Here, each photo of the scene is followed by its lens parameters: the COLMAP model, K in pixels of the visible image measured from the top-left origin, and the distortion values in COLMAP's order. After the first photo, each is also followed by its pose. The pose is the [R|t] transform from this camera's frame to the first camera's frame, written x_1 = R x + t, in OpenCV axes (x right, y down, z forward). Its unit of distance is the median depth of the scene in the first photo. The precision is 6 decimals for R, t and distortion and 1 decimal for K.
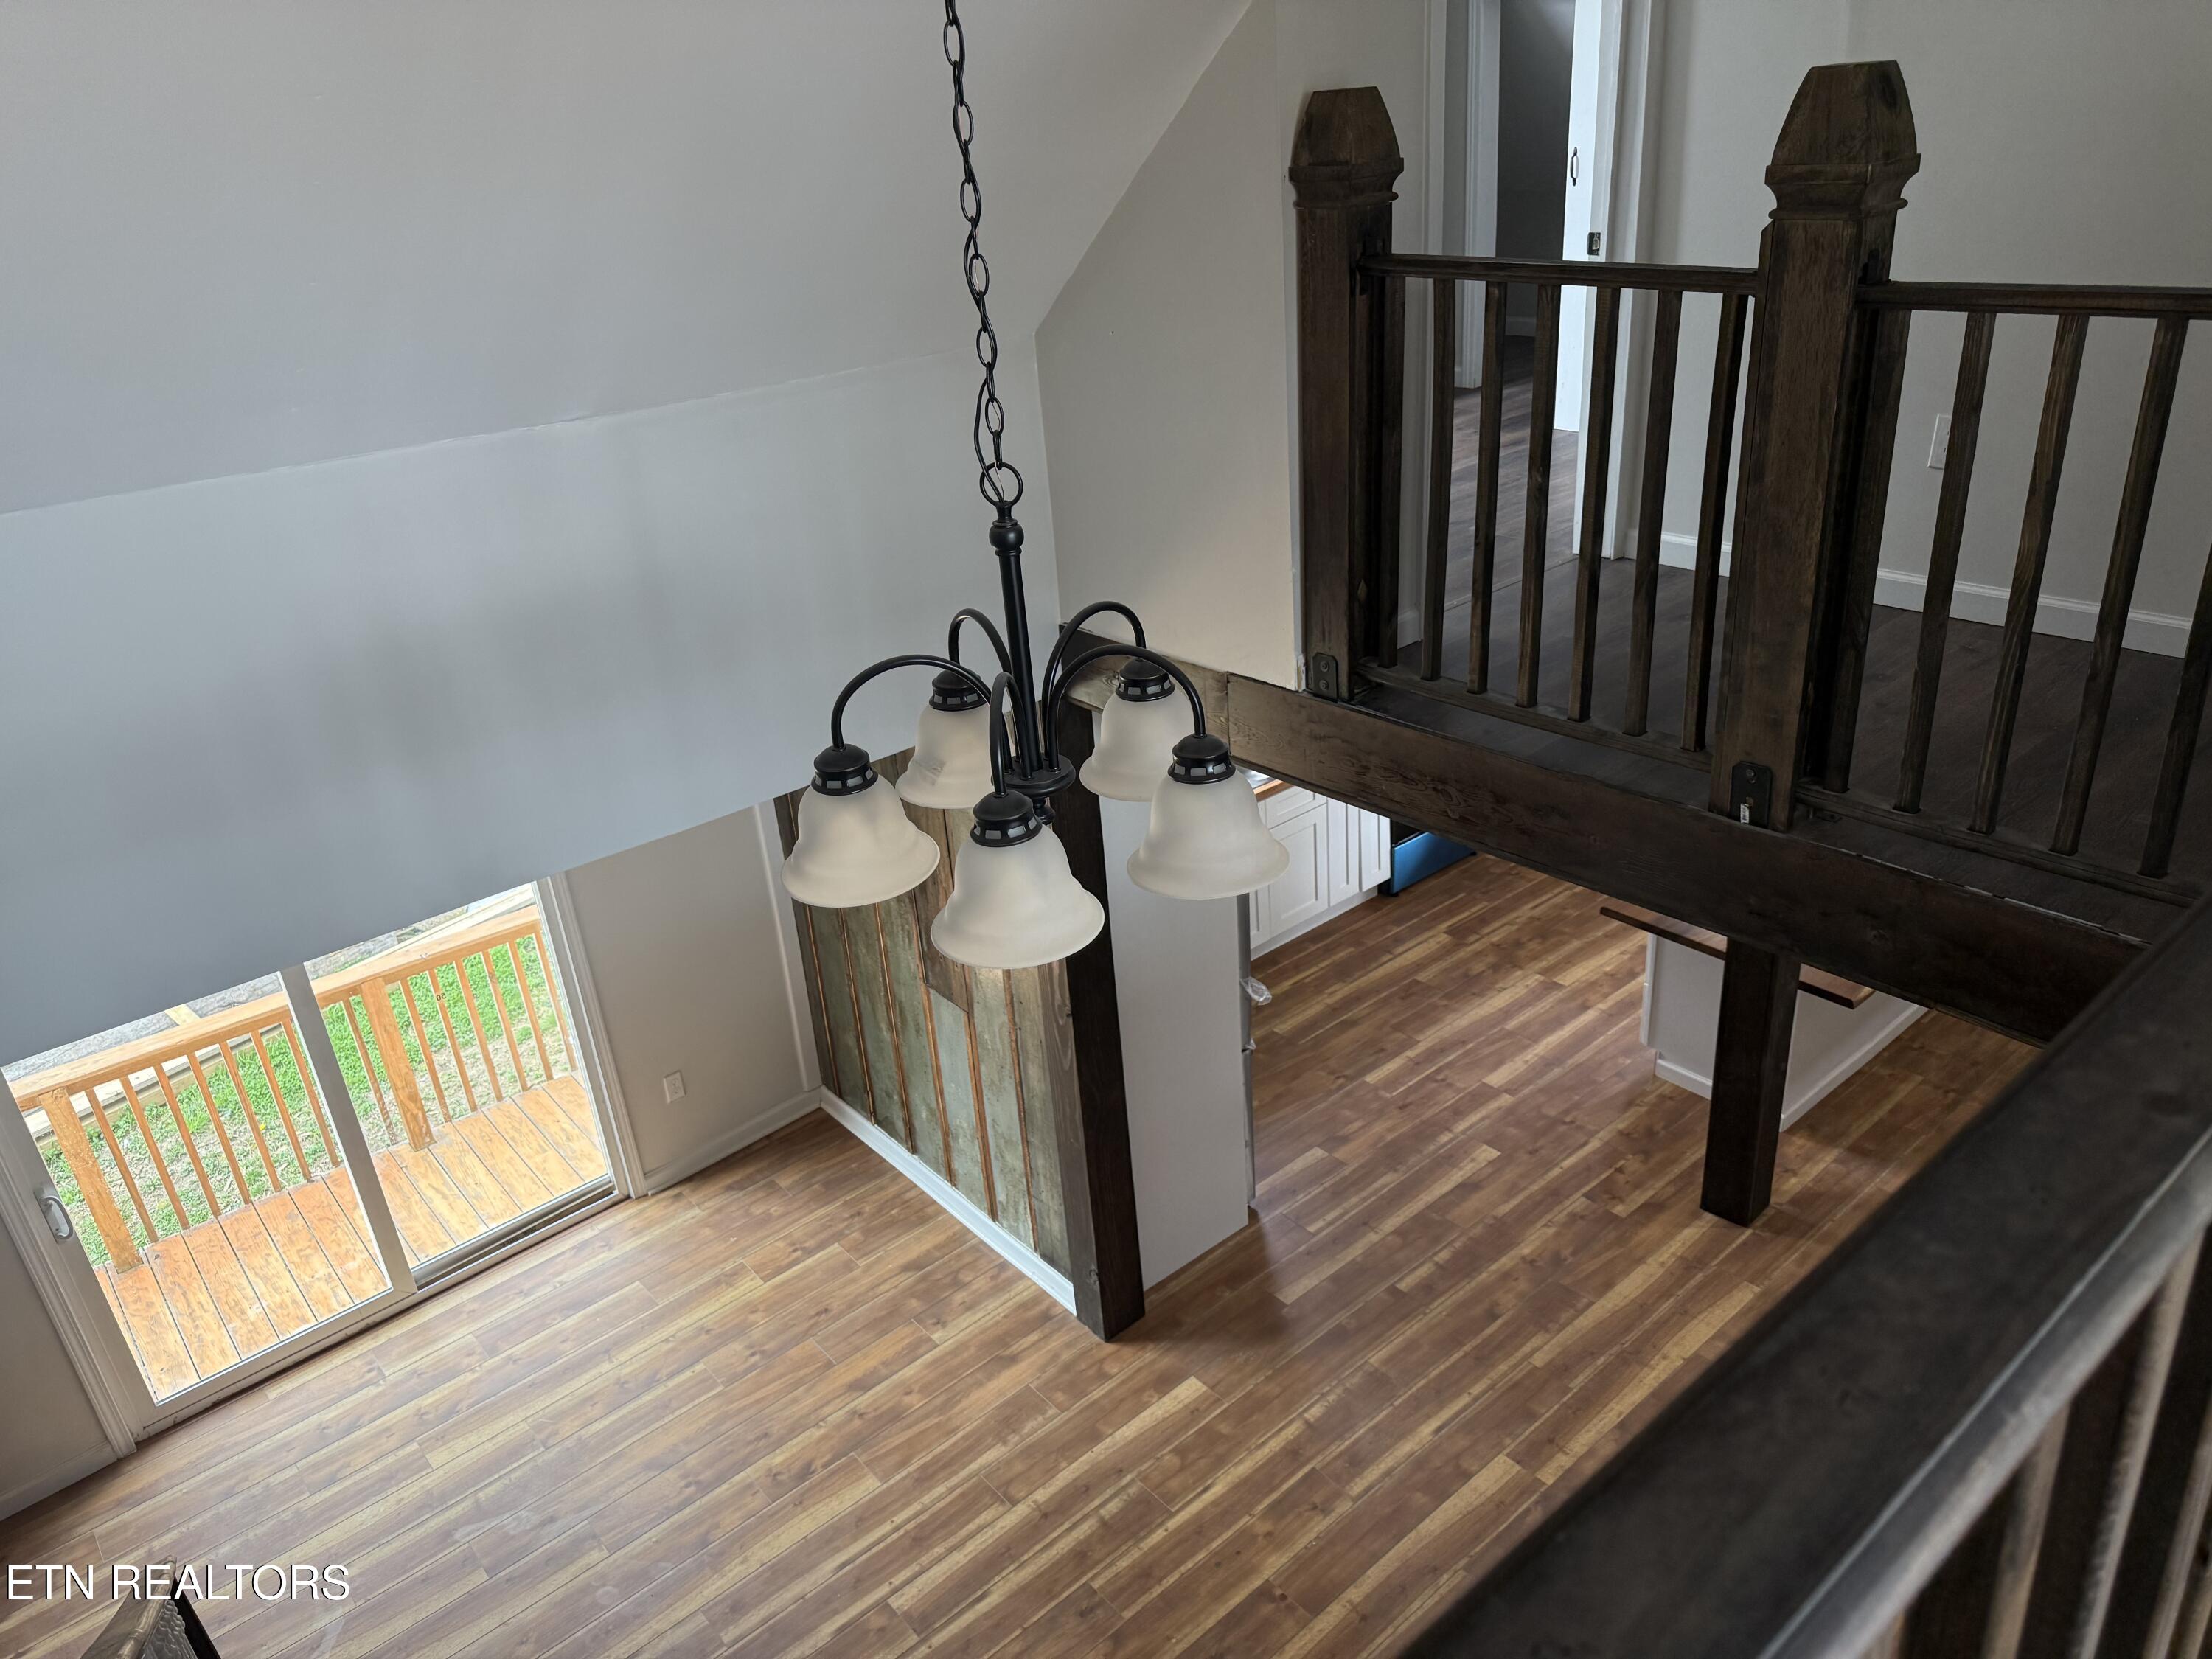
lens RADIAL K [[1556.2, 0, 1113.7], [0, 1556.2, 835.3], [0, 0, 1]] dist [0.067067, -0.078623]
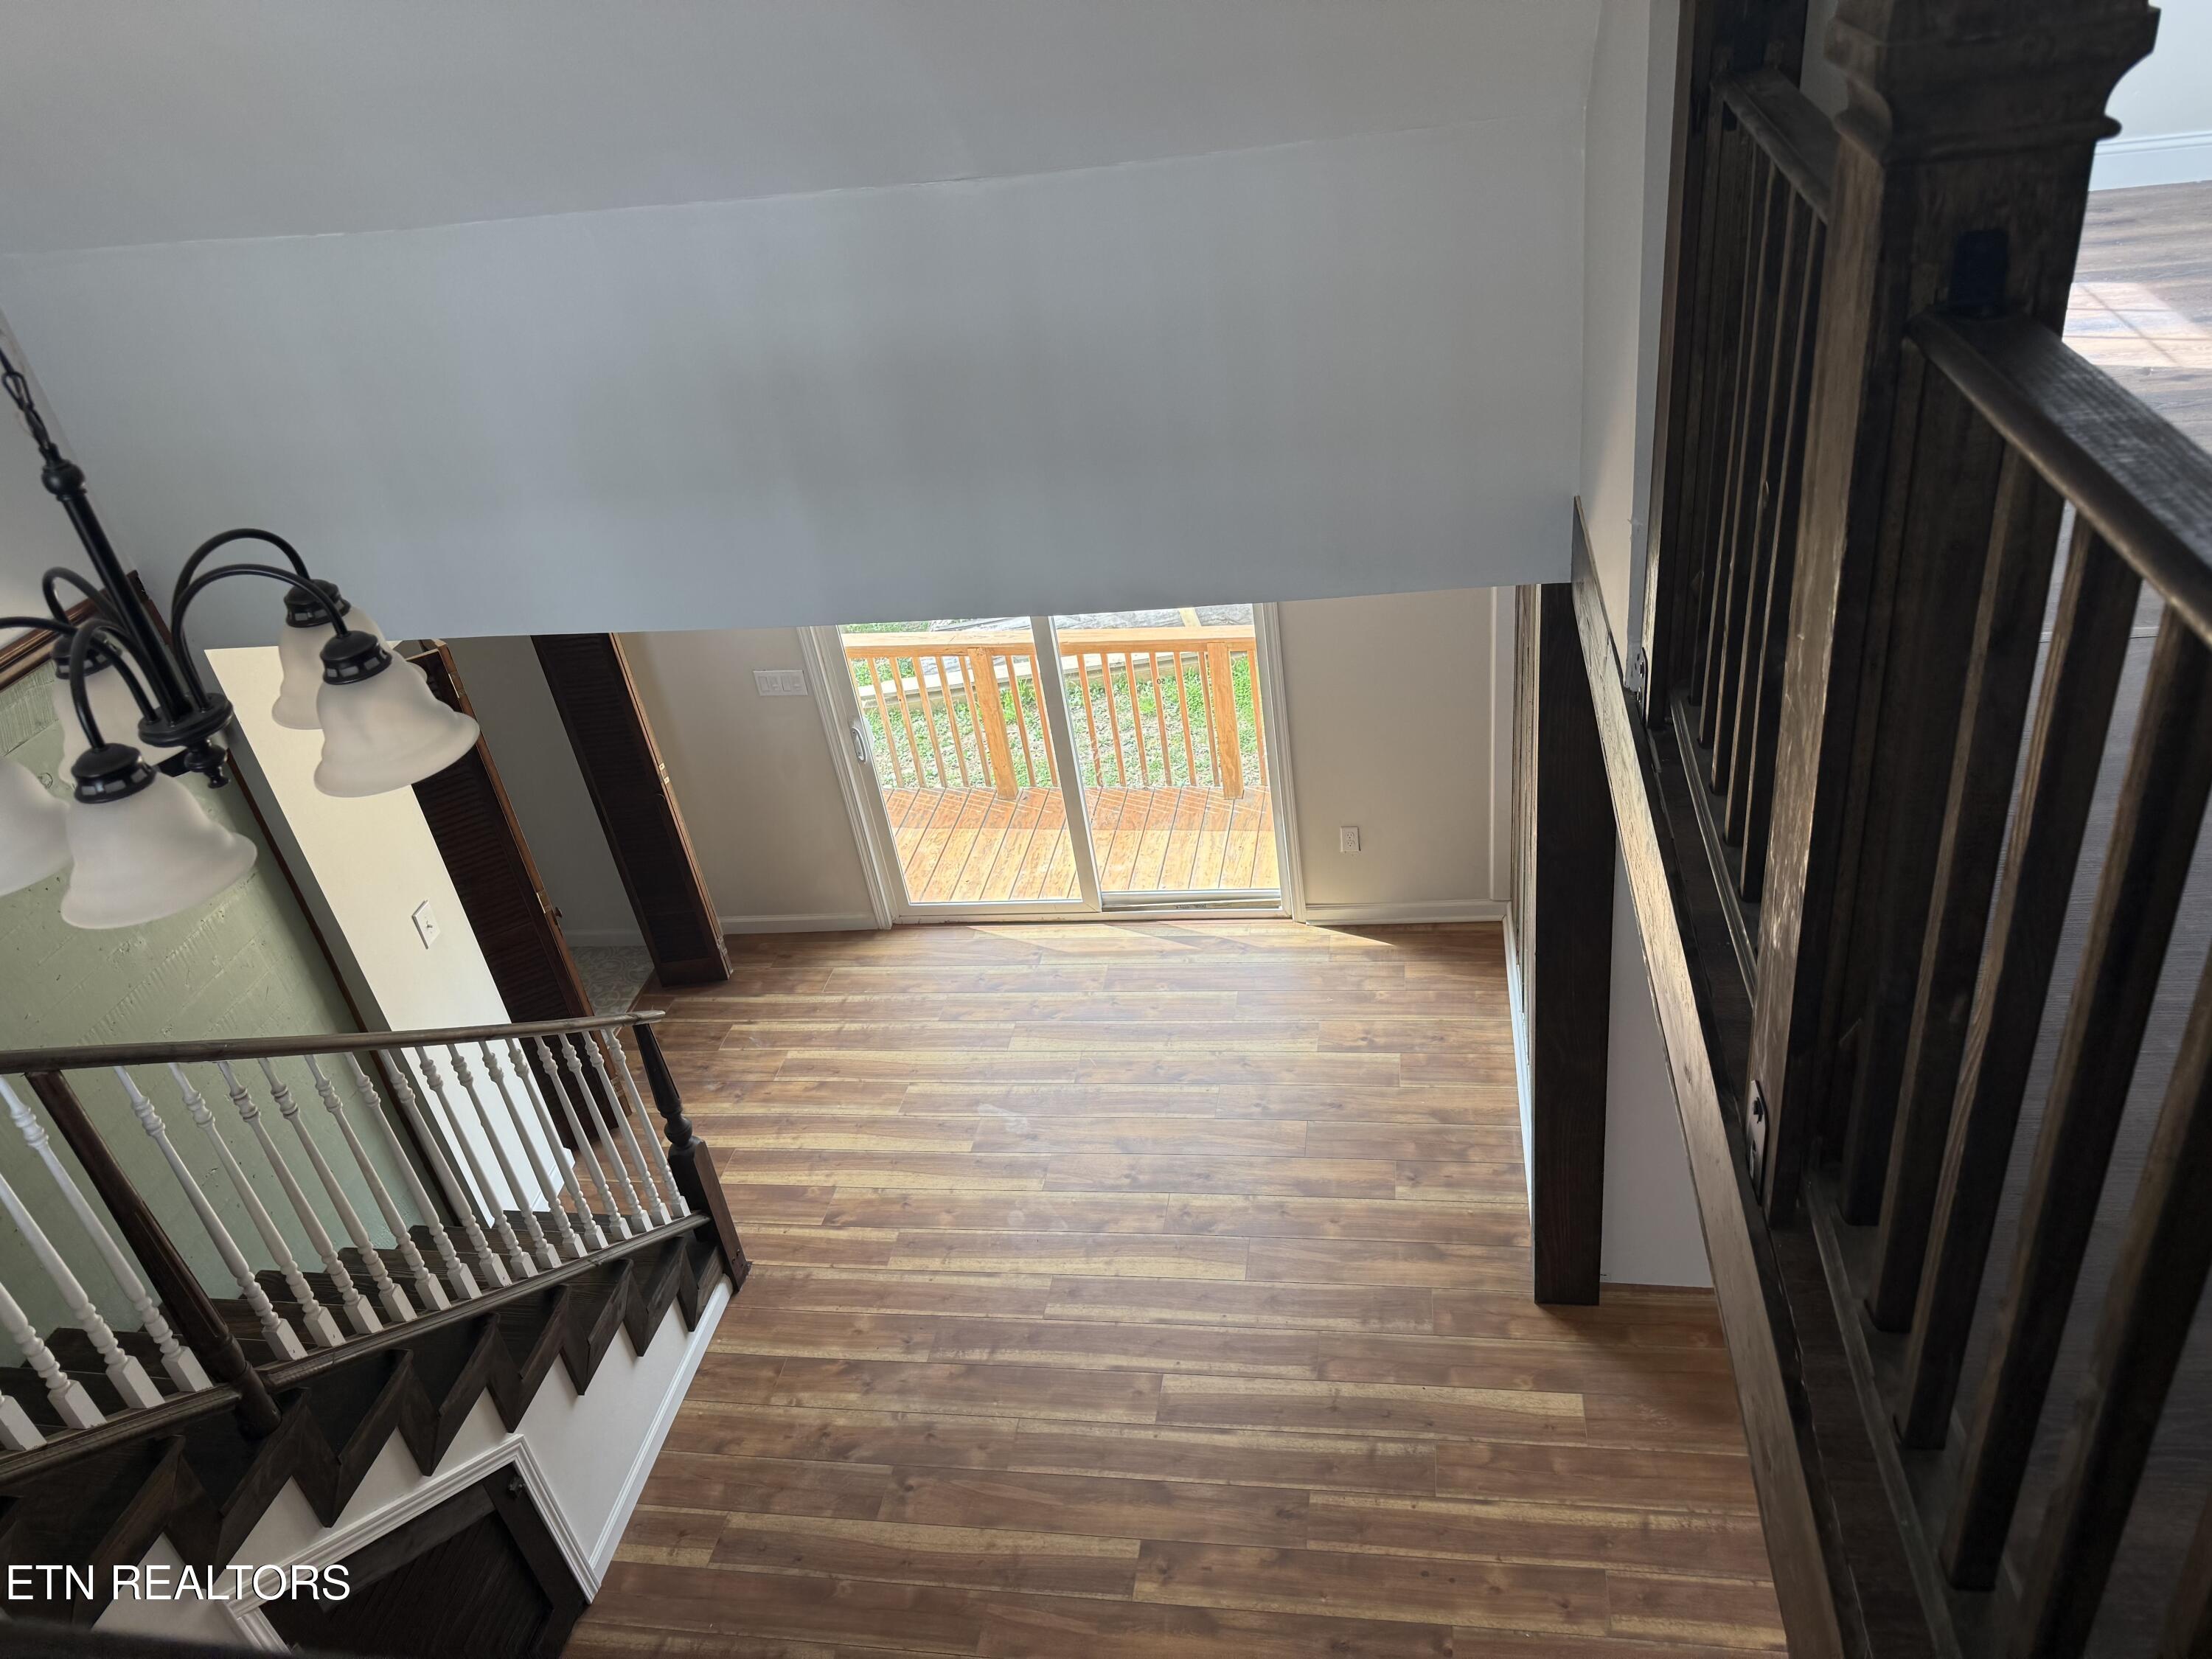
lens RADIAL K [[1556.2, 0, 1124.1], [0, 1556.2, 822.9], [0, 0, 1]] dist [0.067067, -0.078623]
pose [[0.650937, 0.393038, -0.649463, 0.310921], [-0.255176, 0.919038, 0.300423, -0.129488], [0.714959, -0.029829, 0.698530, 0.224750]]
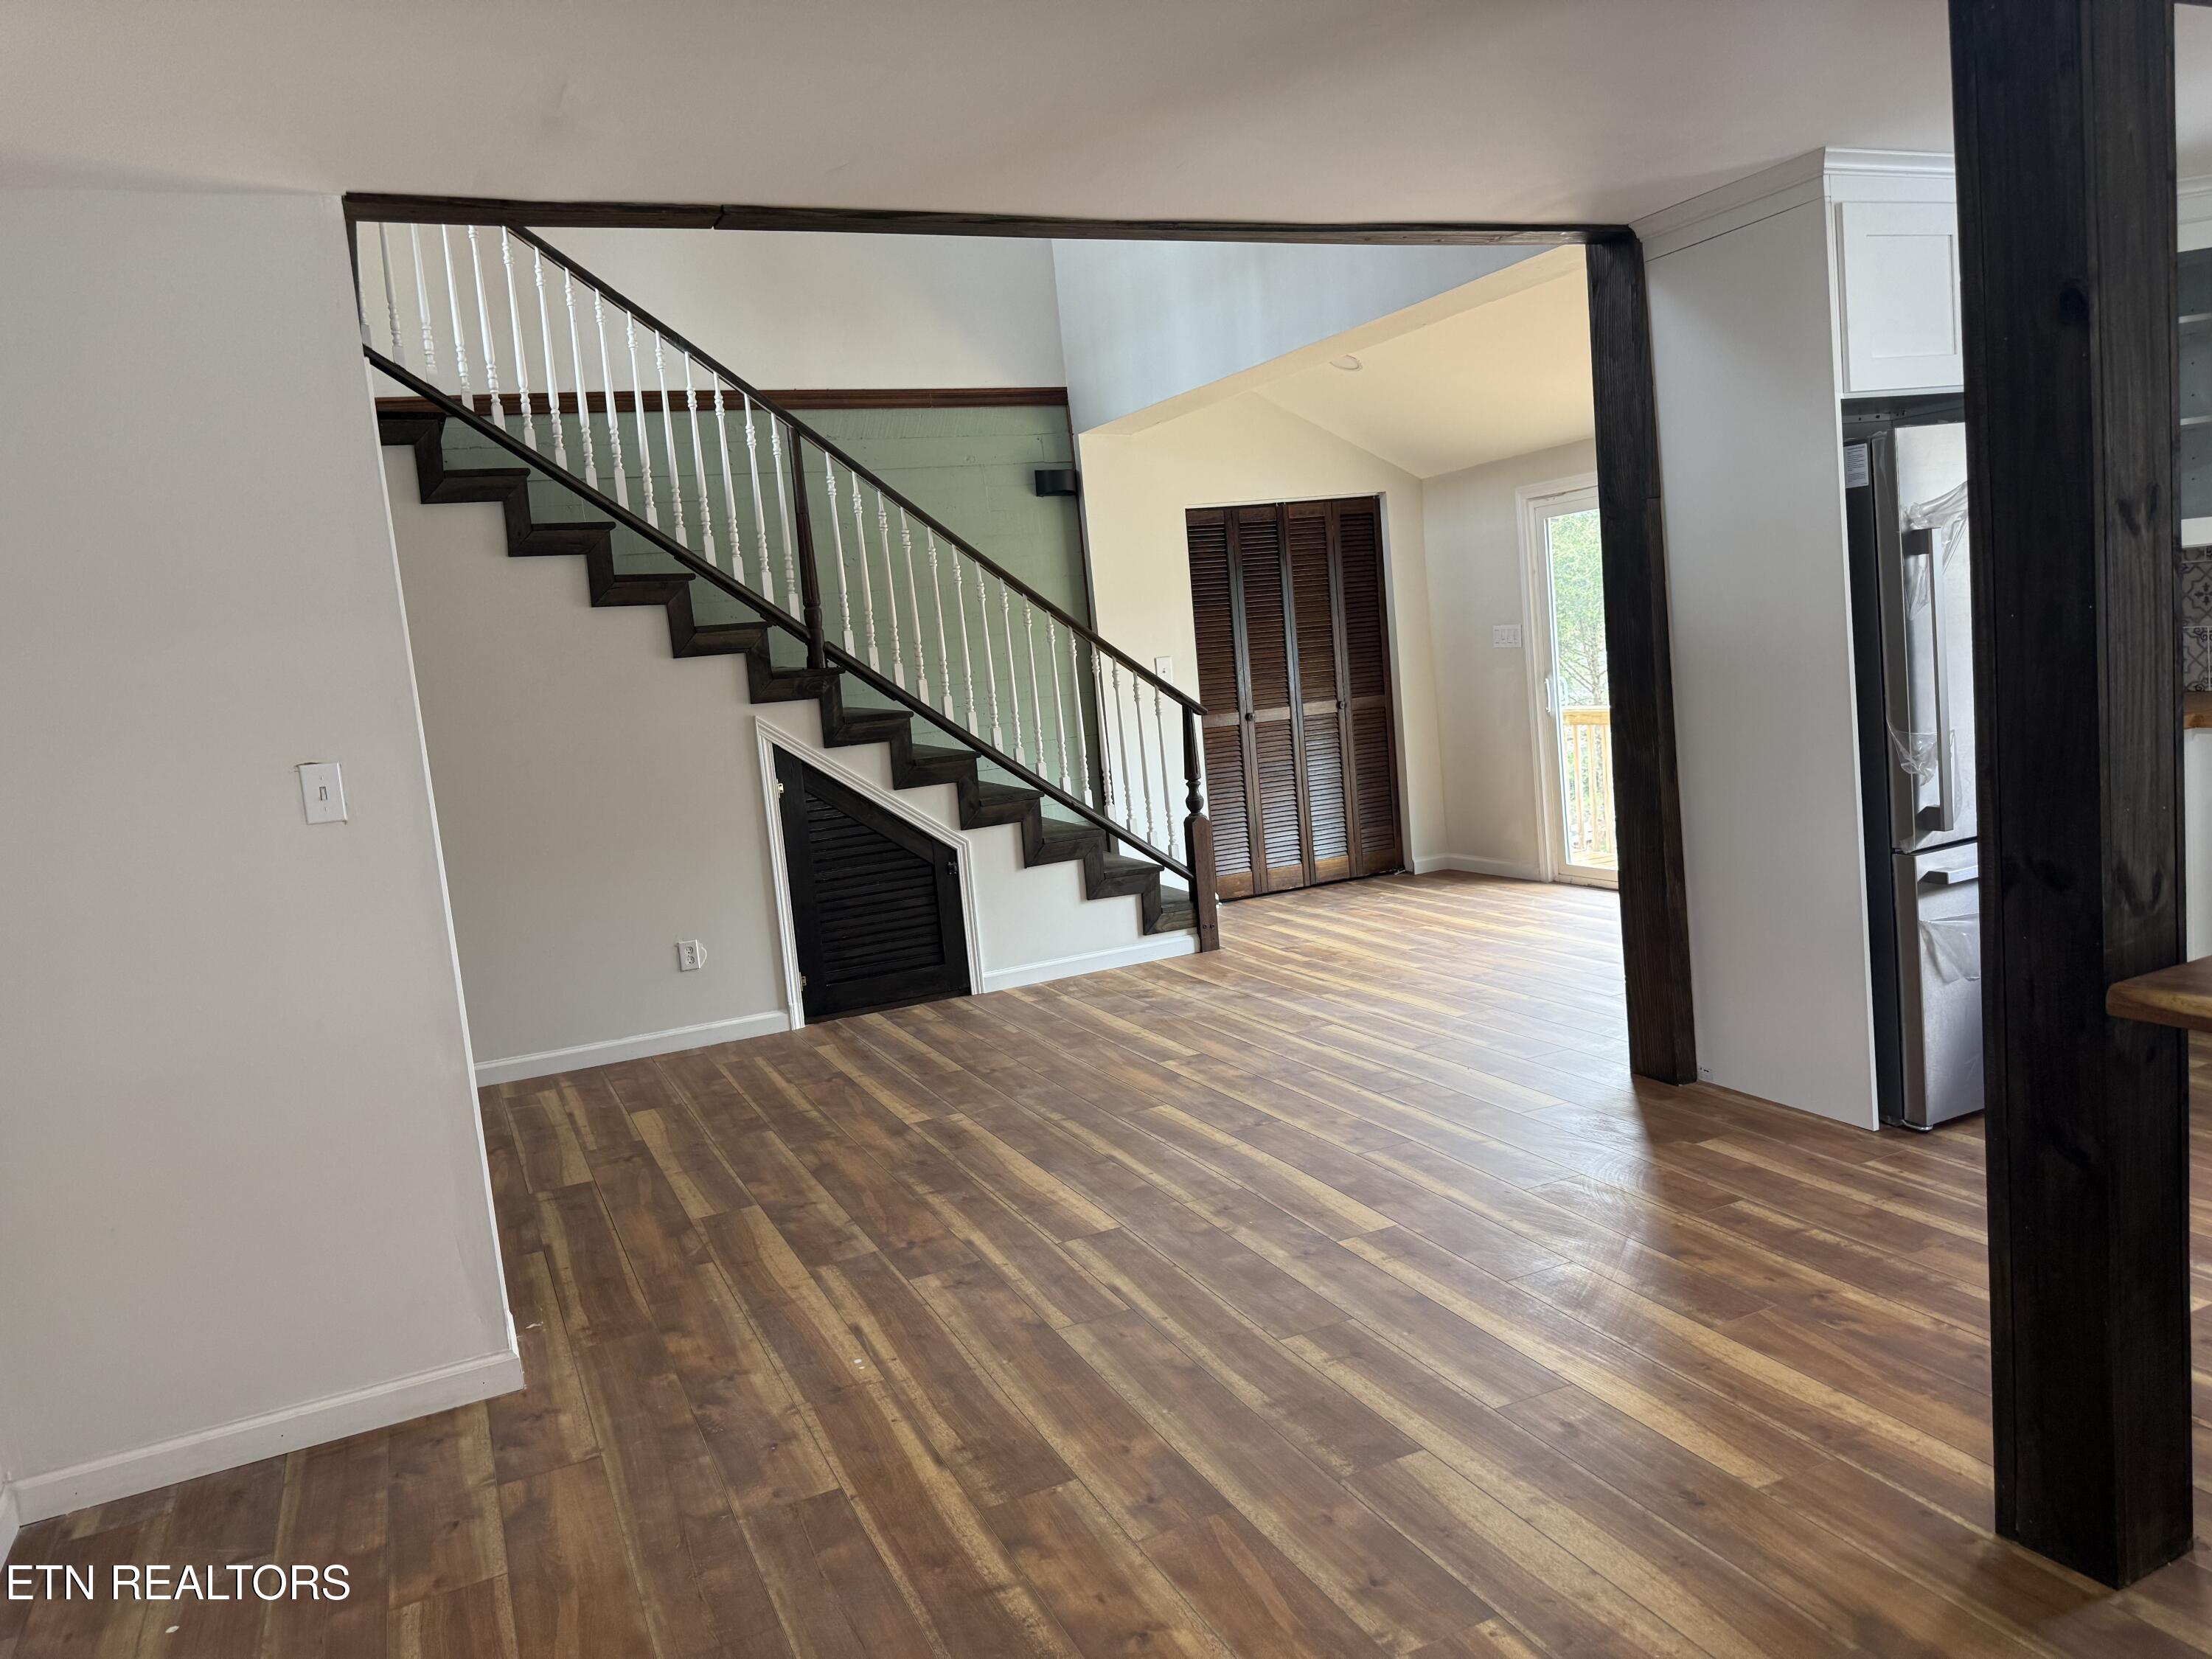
lens RADIAL K [[1556.2, 0, 1111.1], [0, 1556.2, 834.8], [0, 0, 1]] dist [0.067067, -0.078623]
pose [[-0.267065, 0.214097, -0.939595, 0.852739], [-0.316407, 0.901475, 0.295345, 0.041033], [0.910254, 0.376171, -0.173011, 0.837940]]
